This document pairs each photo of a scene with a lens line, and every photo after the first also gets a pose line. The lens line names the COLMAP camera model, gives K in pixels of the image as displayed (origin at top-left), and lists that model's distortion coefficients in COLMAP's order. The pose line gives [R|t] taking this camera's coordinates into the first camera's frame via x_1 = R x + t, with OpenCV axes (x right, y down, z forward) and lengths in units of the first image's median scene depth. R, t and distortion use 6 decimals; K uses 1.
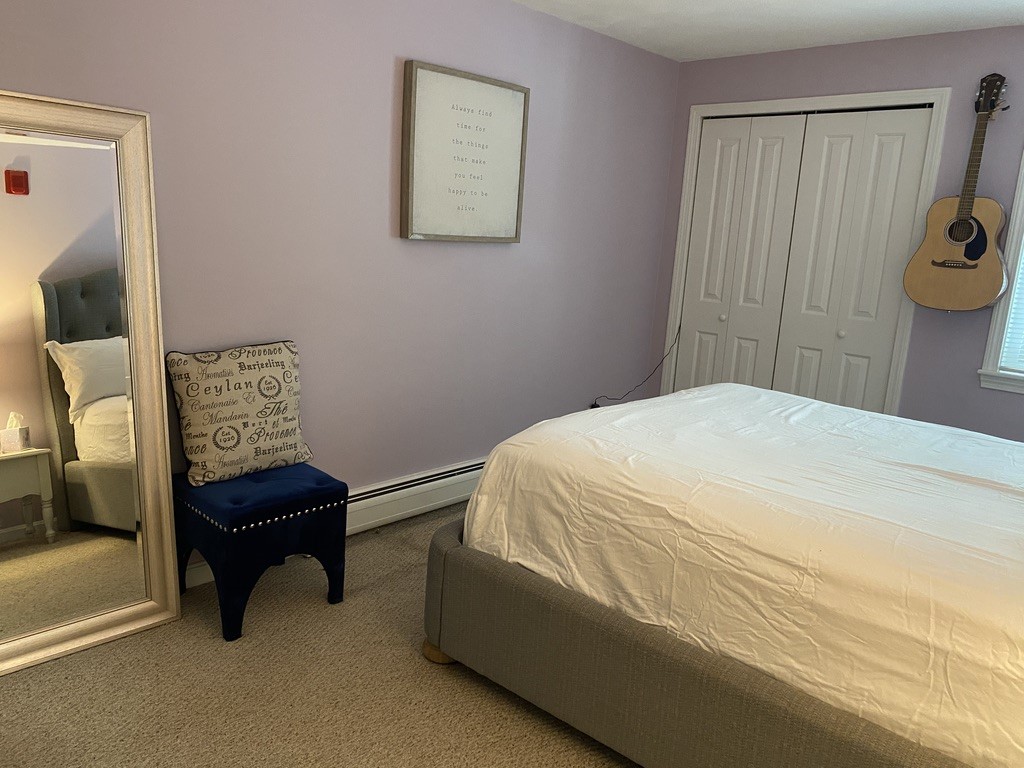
lens RADIAL K [[785.7, 0, 506.4], [0, 785.7, 384.5], [0, 0, 1]] dist [0.026198, -0.021723]
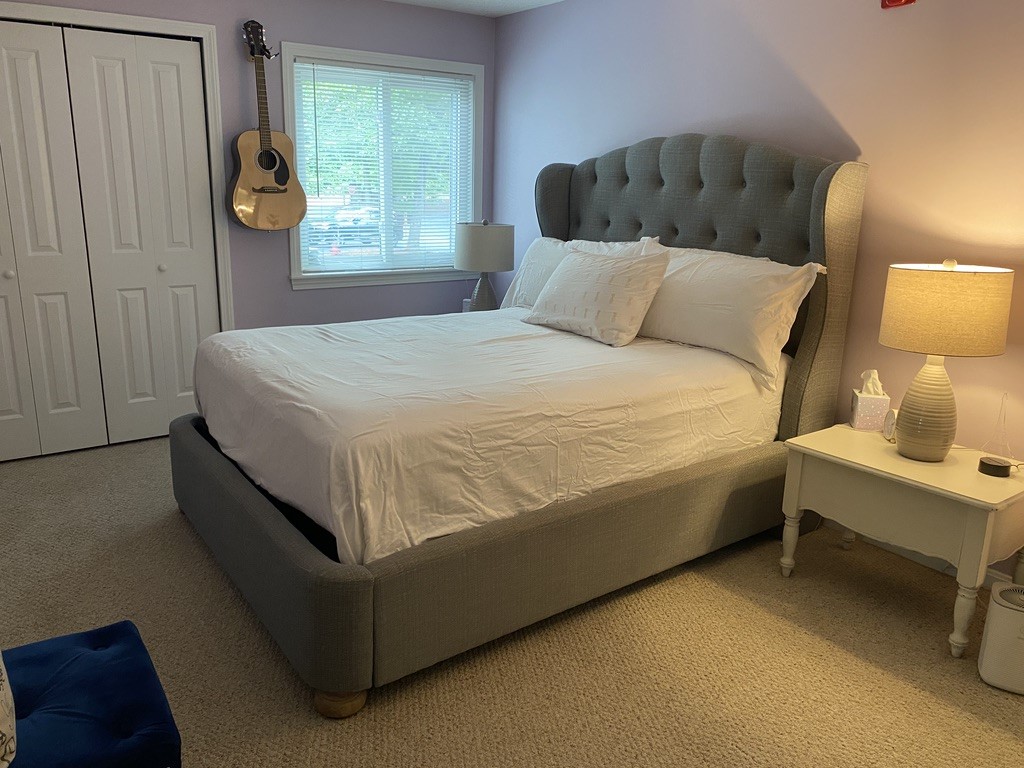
lens RADIAL K [[785.7, 0, 508.1], [0, 785.7, 380.1], [0, 0, 1]] dist [0.026198, -0.021723]
pose [[0.194296, -0.300676, 0.933725, -0.852144], [0.190896, 0.945257, 0.264666, -0.205288], [-0.962189, 0.126821, 0.241057, 0.675781]]
